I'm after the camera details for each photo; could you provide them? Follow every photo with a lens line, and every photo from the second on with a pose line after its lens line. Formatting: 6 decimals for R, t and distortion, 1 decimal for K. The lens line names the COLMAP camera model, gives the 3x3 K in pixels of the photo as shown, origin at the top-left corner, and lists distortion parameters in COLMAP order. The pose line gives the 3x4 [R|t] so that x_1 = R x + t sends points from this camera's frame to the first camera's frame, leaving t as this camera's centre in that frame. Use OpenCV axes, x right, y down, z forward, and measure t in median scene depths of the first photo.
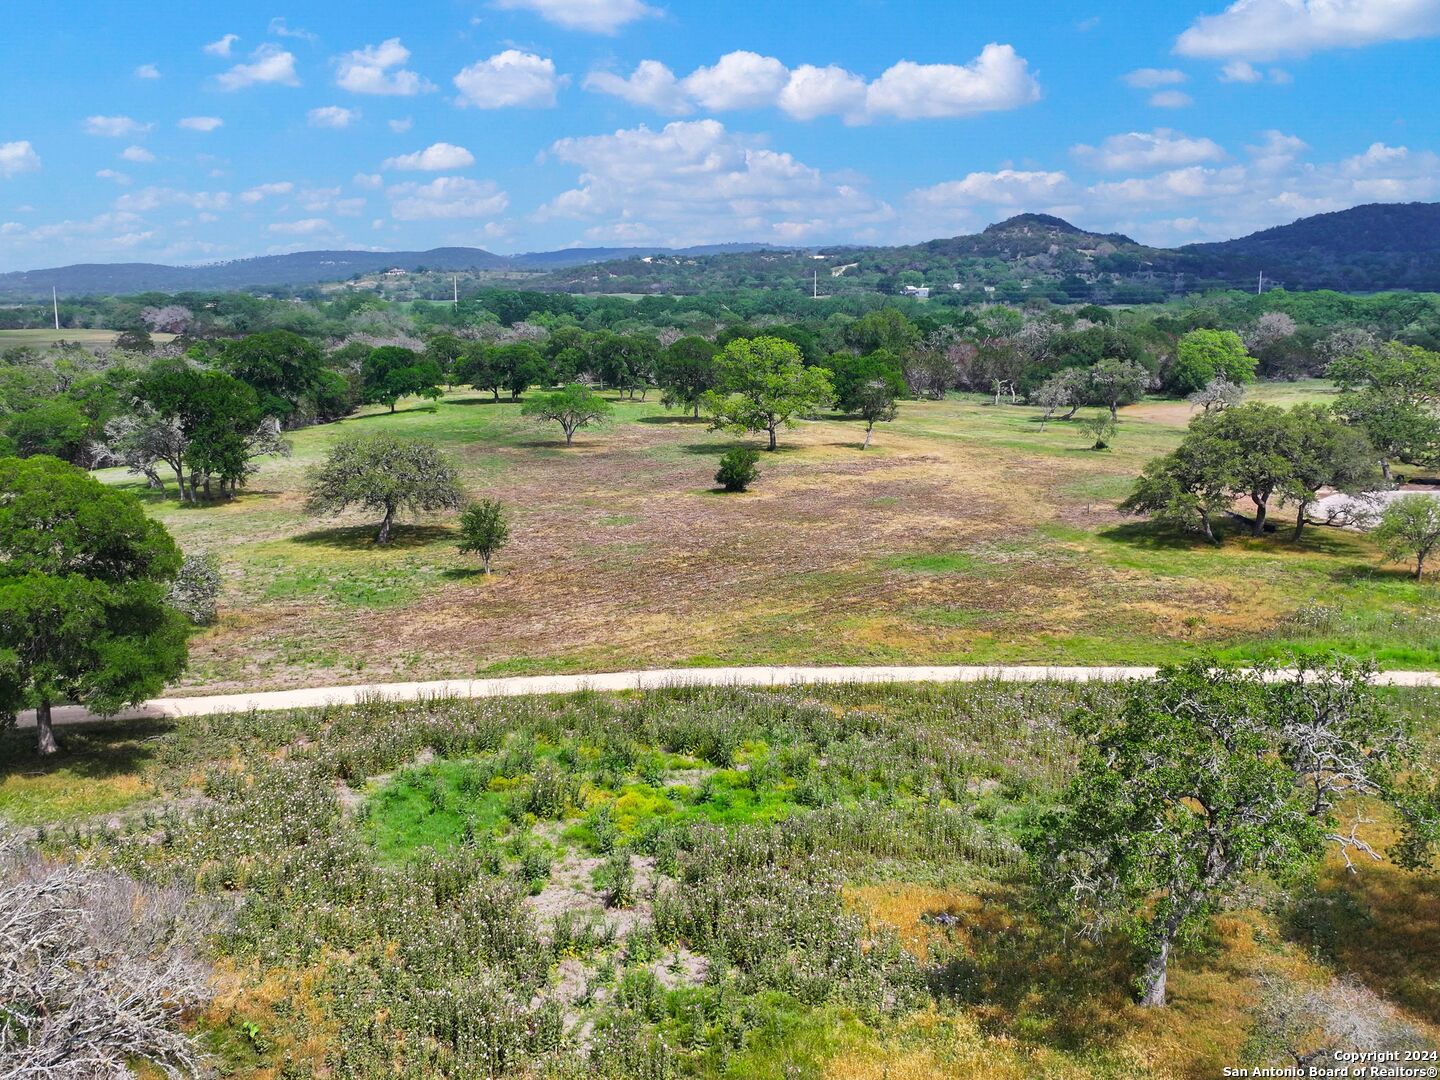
lens RADIAL K [[1349.0, 0, 716.4], [0, 1349.0, 551.0], [0, 0, 1]] dist [0.002327, 0.000000]
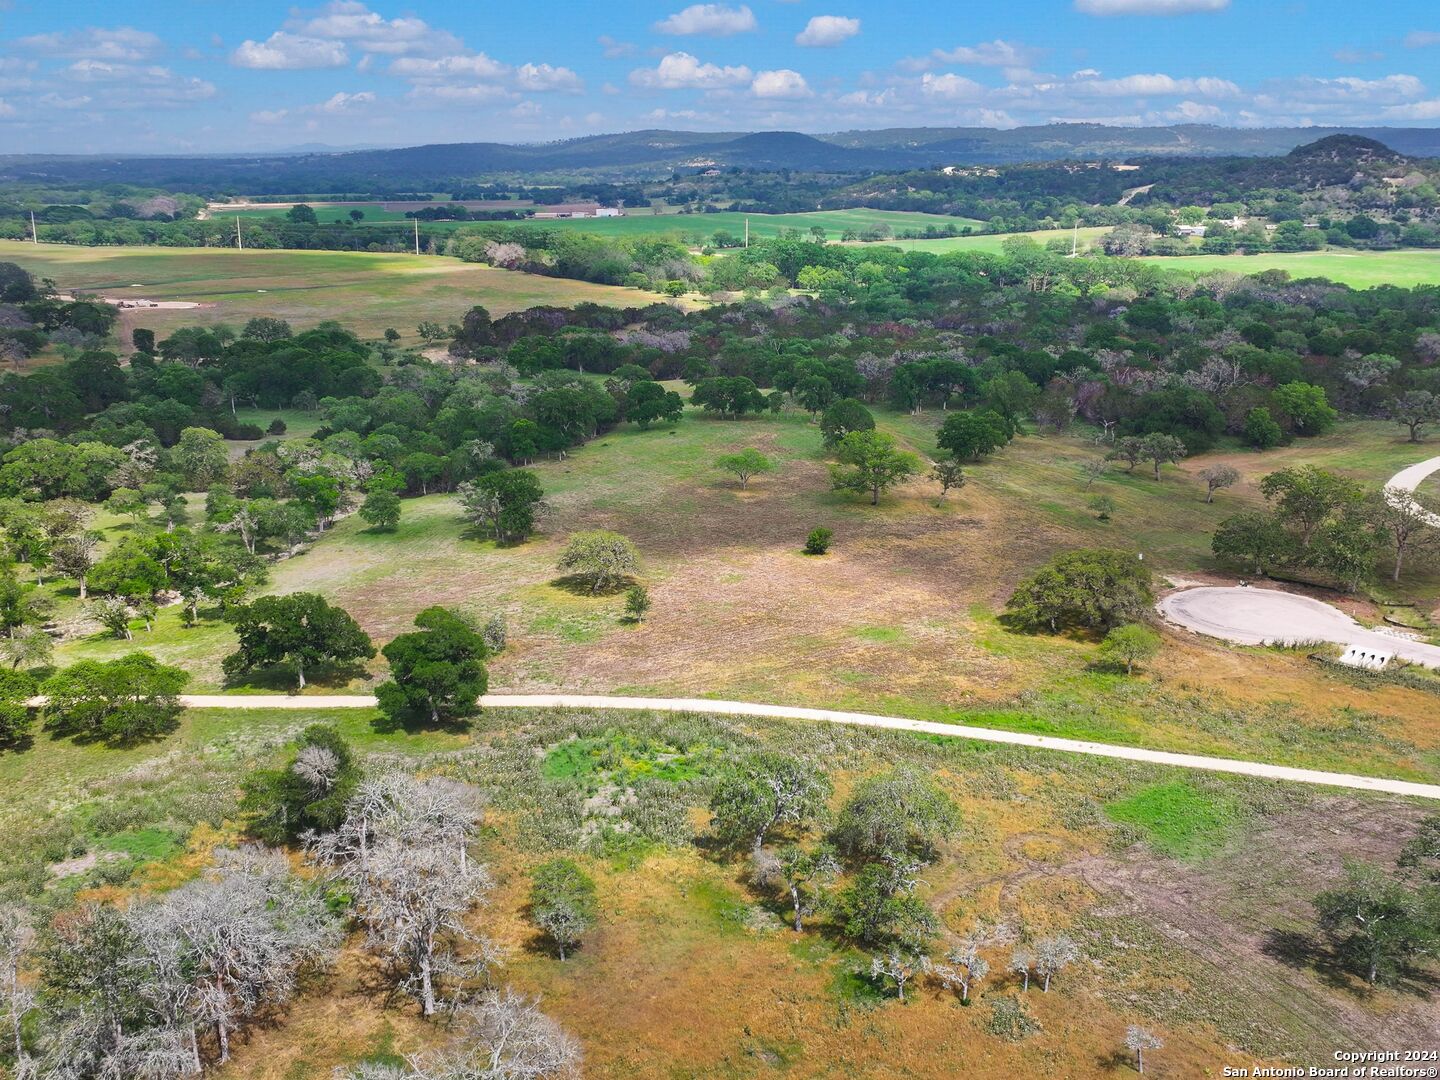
lens RADIAL K [[1349.0, 0, 723.0], [0, 1349.0, 534.5], [0, 0, 1]] dist [0.002327, 0.000000]
pose [[0.973760, 0.070797, -0.216283, 0.580881], [-0.053443, 0.994941, 0.085066, -0.457853], [0.221212, -0.071276, 0.972618, -1.380655]]
